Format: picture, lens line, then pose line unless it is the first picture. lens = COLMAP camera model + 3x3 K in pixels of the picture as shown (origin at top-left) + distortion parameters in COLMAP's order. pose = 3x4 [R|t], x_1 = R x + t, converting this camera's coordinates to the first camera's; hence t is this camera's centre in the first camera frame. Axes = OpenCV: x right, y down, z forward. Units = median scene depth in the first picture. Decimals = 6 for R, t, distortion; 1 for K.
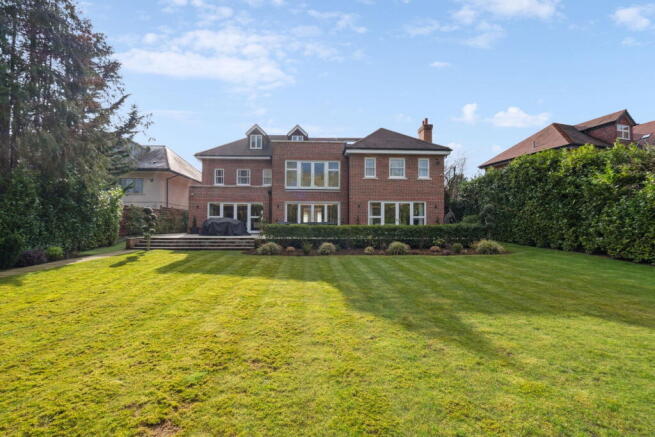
lens RADIAL K [[298.9, 0, 327.5], [0, 298.9, 218.5], [0, 0, 1]] dist [-0.000163, 0.000028]
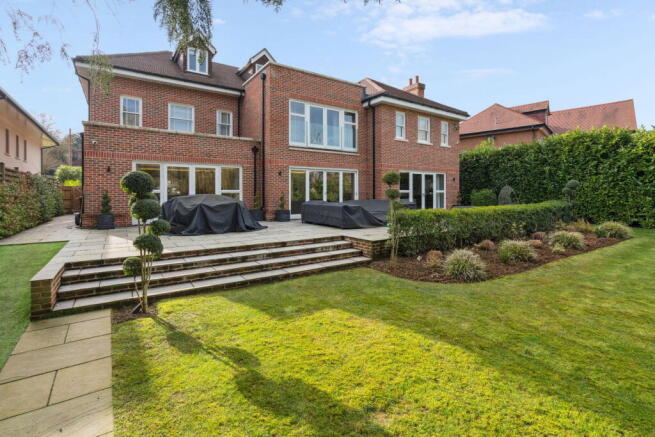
lens RADIAL K [[316.9, 0, 327.5], [0, 316.9, 186.6], [0, 0, 1]] dist [0.002506, 0.000317]
pose [[0.853033, 0.007186, 0.521807, -0.410614], [-0.007485, 0.999971, -0.001534, -0.014250], [-0.521803, -0.002597, 0.853062, 0.403023]]
